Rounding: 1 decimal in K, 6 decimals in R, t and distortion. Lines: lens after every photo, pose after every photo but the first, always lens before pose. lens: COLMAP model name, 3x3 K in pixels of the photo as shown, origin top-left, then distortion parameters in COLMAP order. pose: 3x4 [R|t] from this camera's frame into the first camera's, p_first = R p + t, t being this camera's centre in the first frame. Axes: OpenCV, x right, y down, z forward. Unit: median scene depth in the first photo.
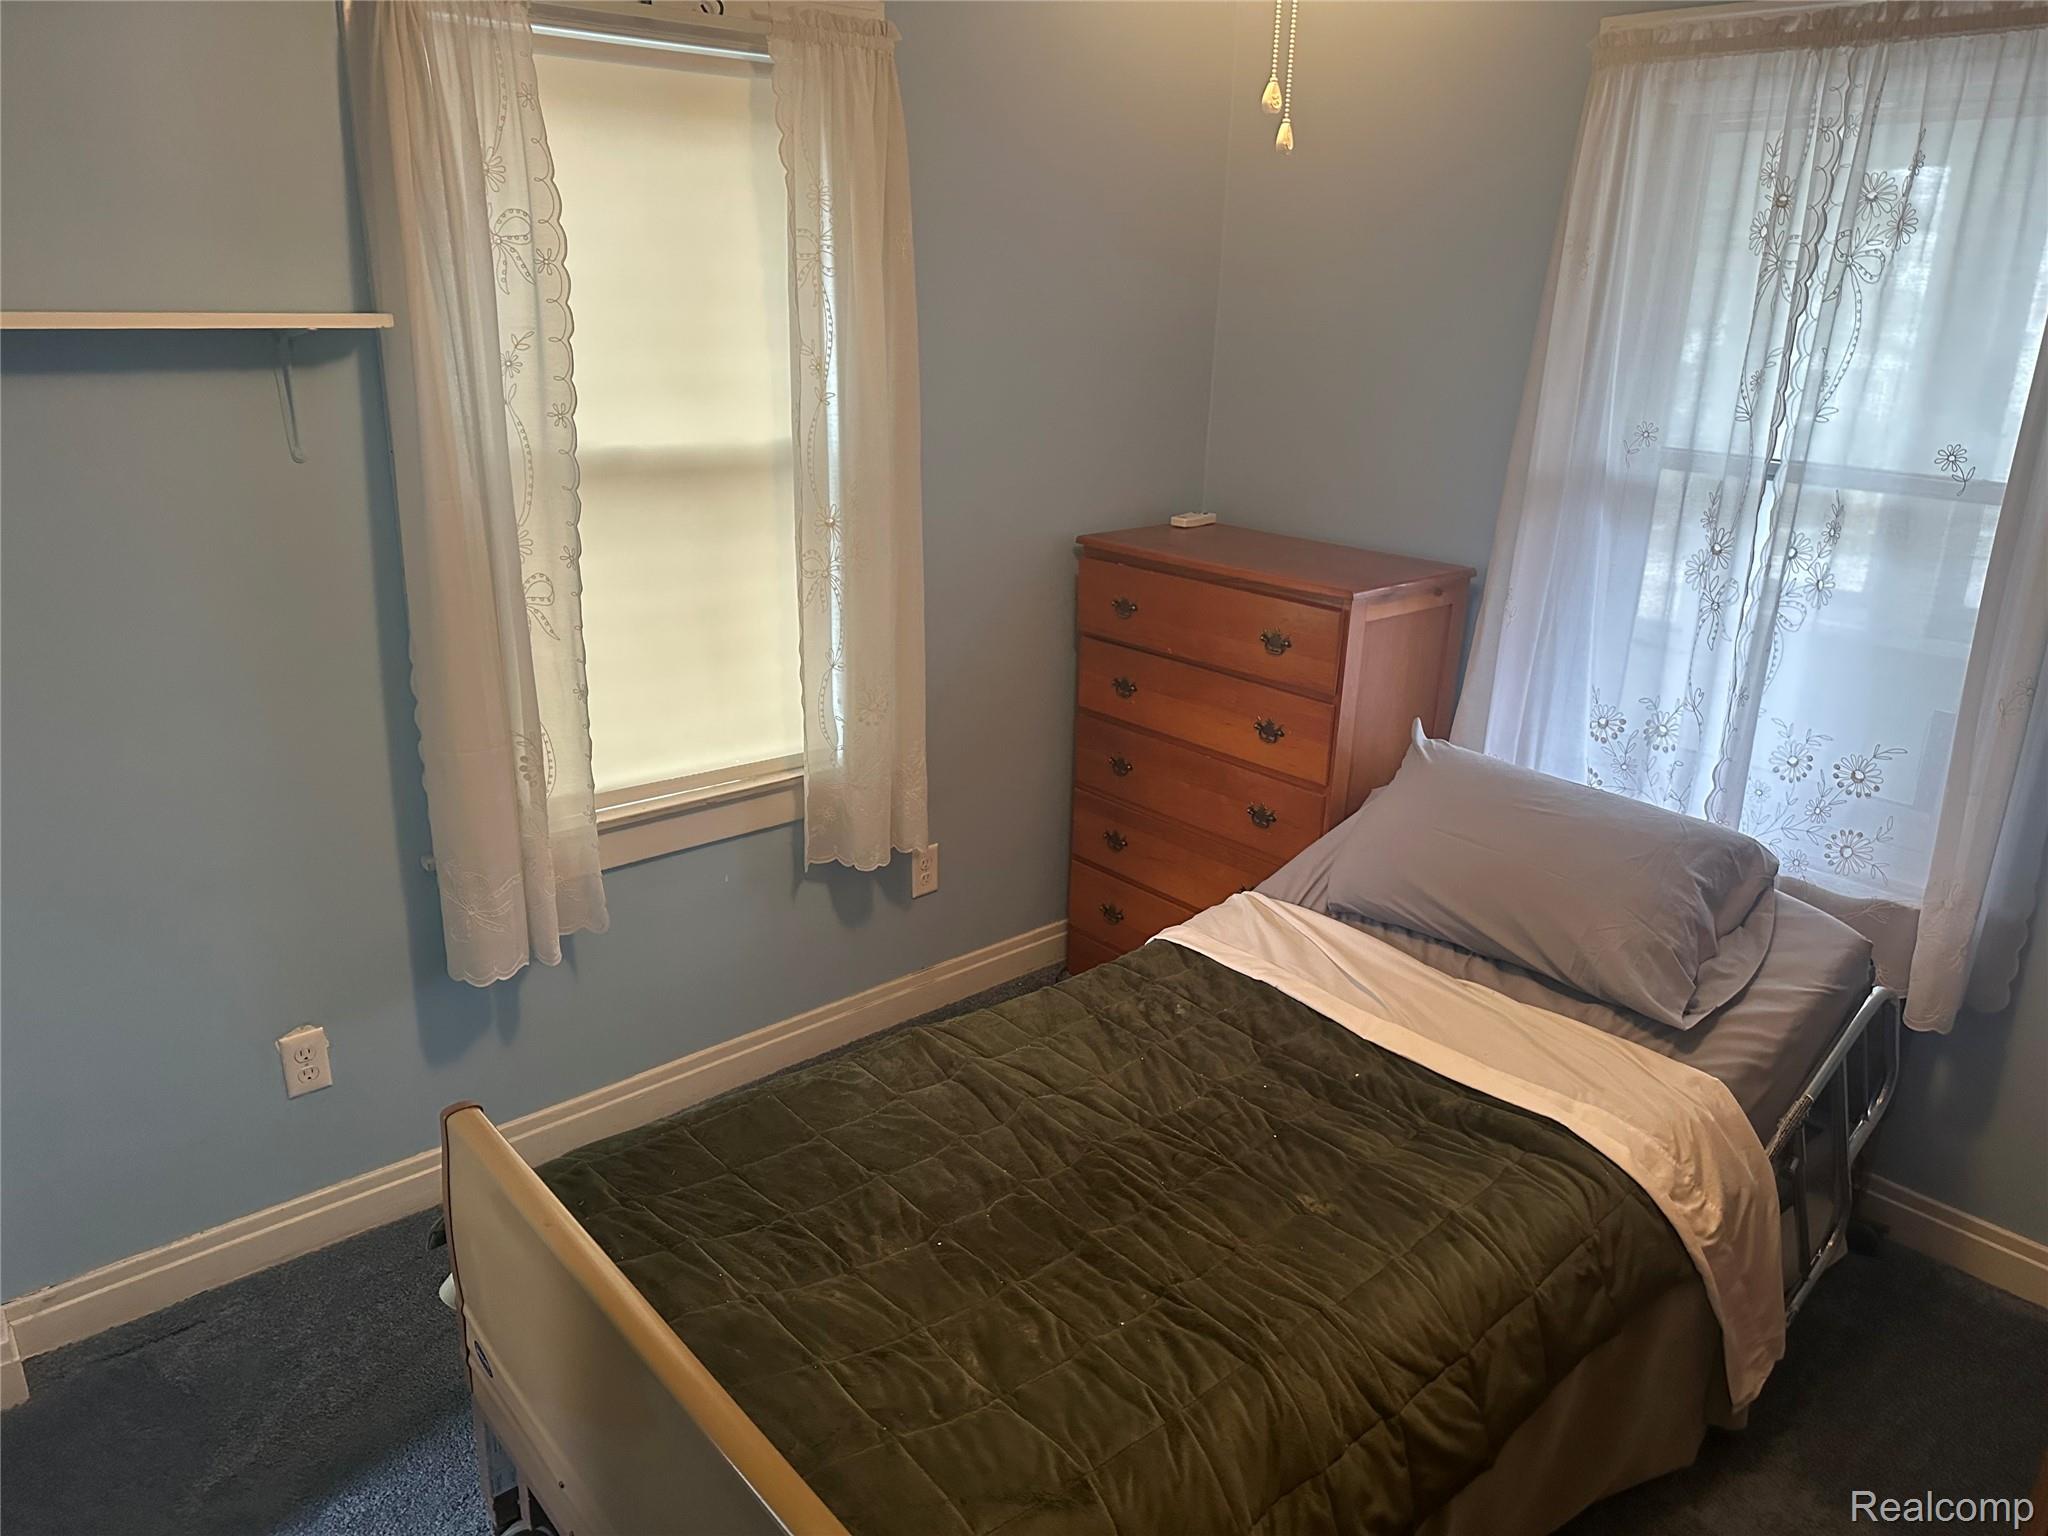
lens RADIAL K [[1450.5, 0, 1052.4], [0, 1450.5, 779.1], [0, 0, 1]] dist [0.087563, -0.118383]
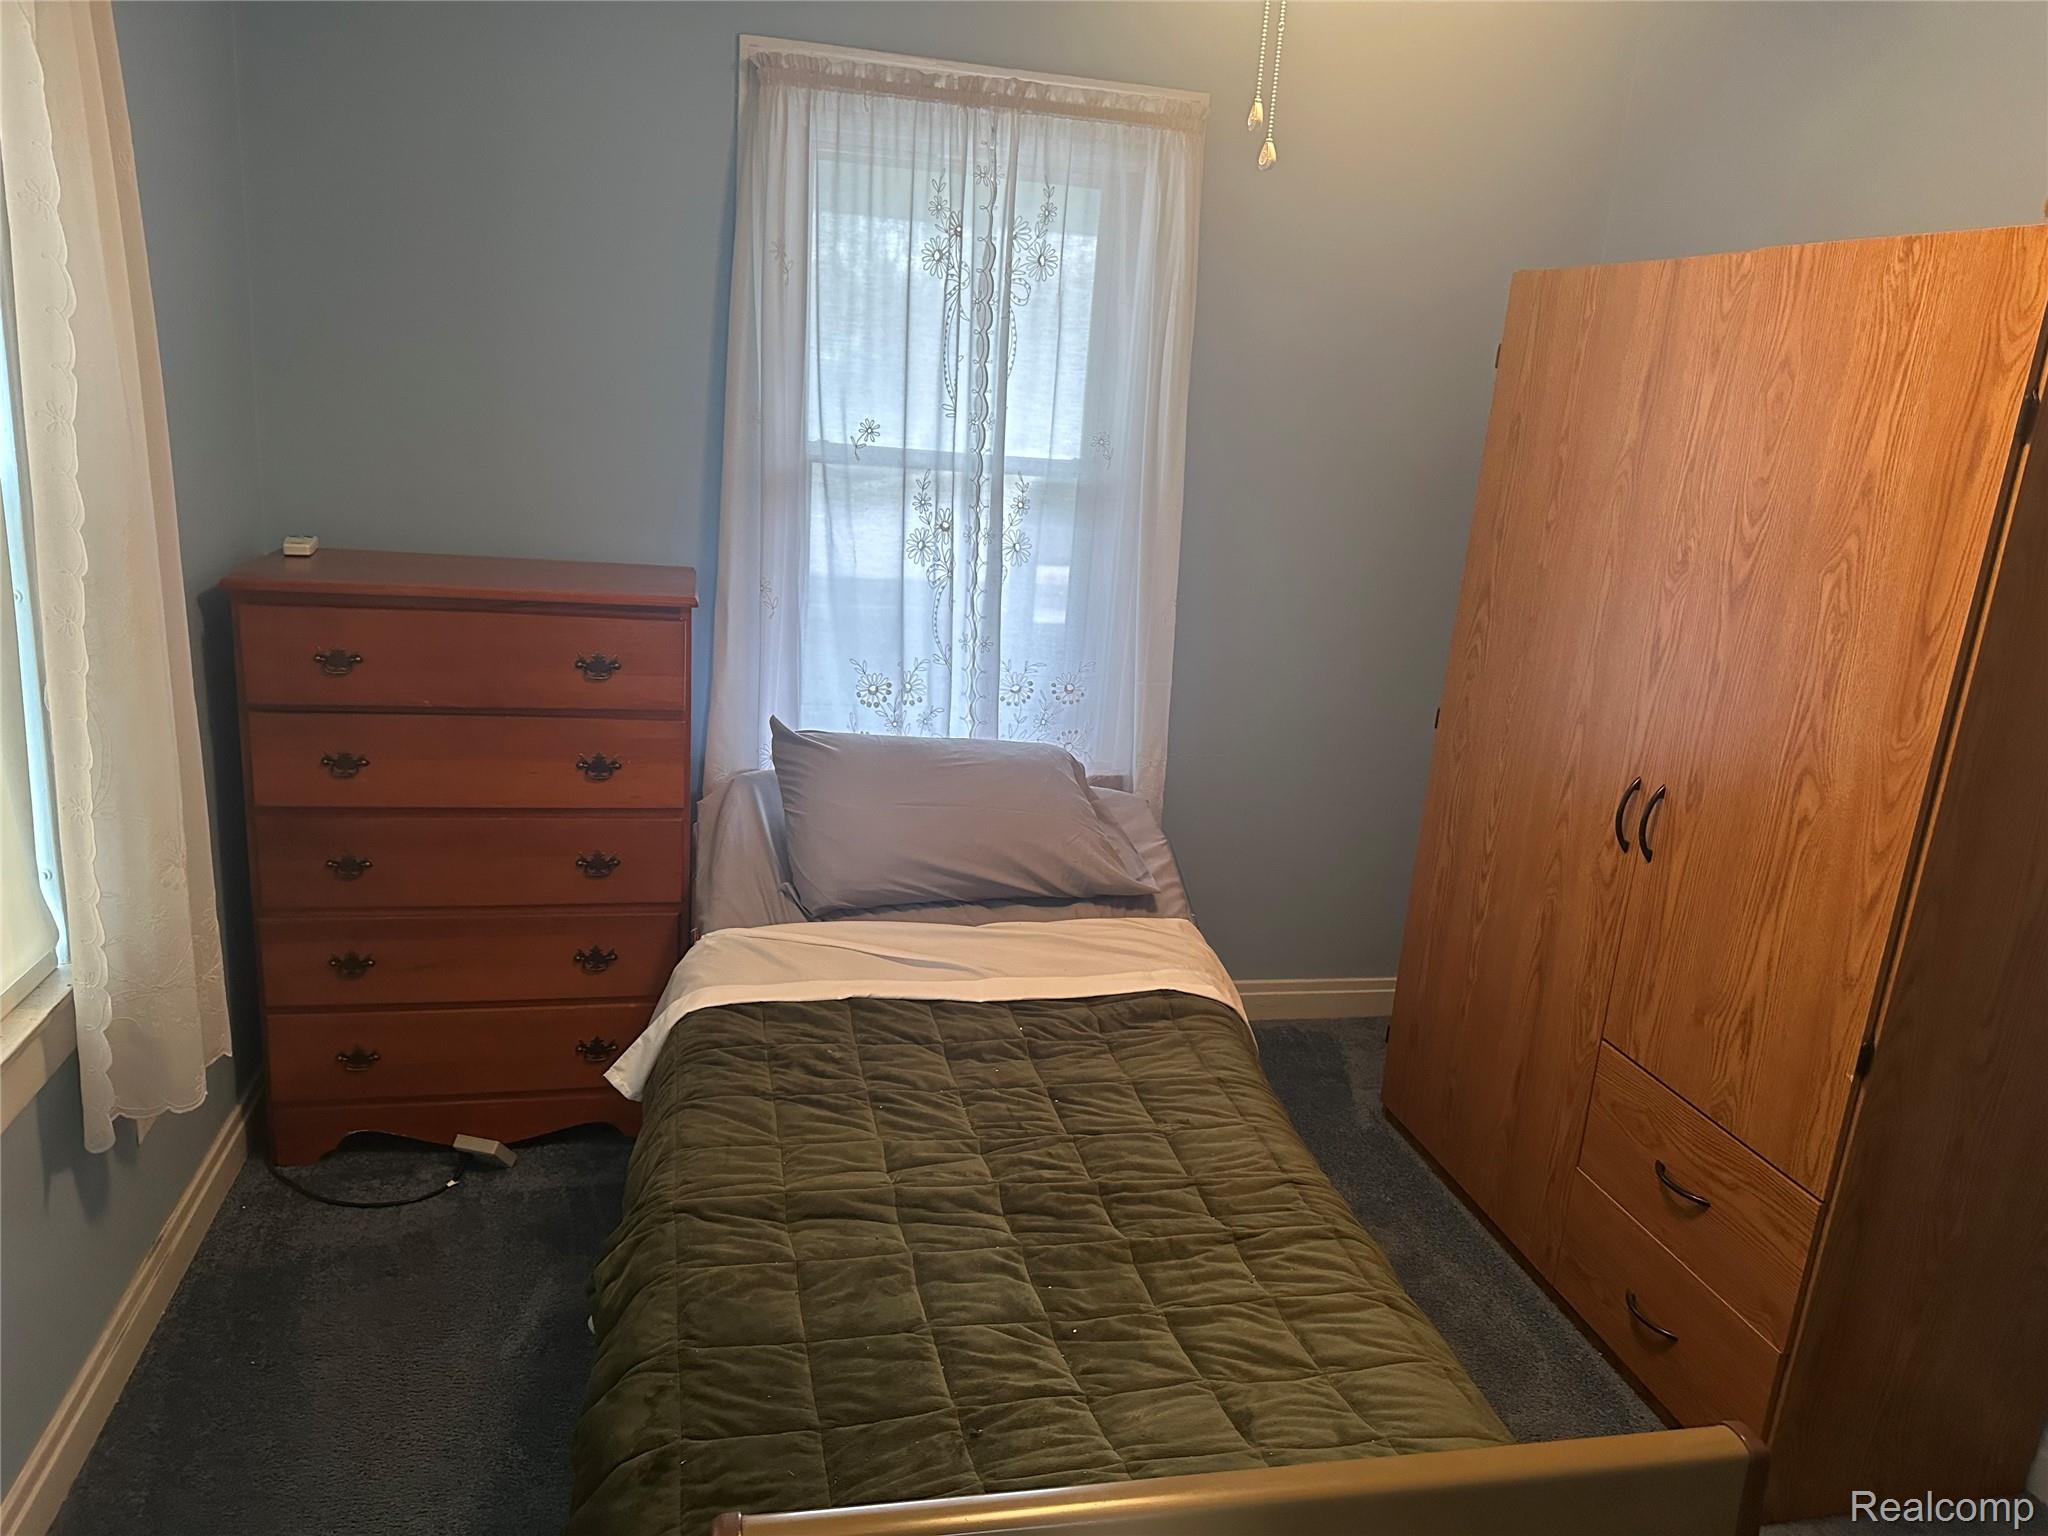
lens RADIAL K [[1450.5, 0, 1052.4], [0, 1450.5, 779.1], [0, 0, 1]] dist [0.087563, -0.118383]
pose [[0.461570, -0.222612, 0.858718, -0.576209], [0.224764, 0.965763, 0.129549, -0.093493], [-0.858158, 0.133213, 0.495802, 0.380094]]
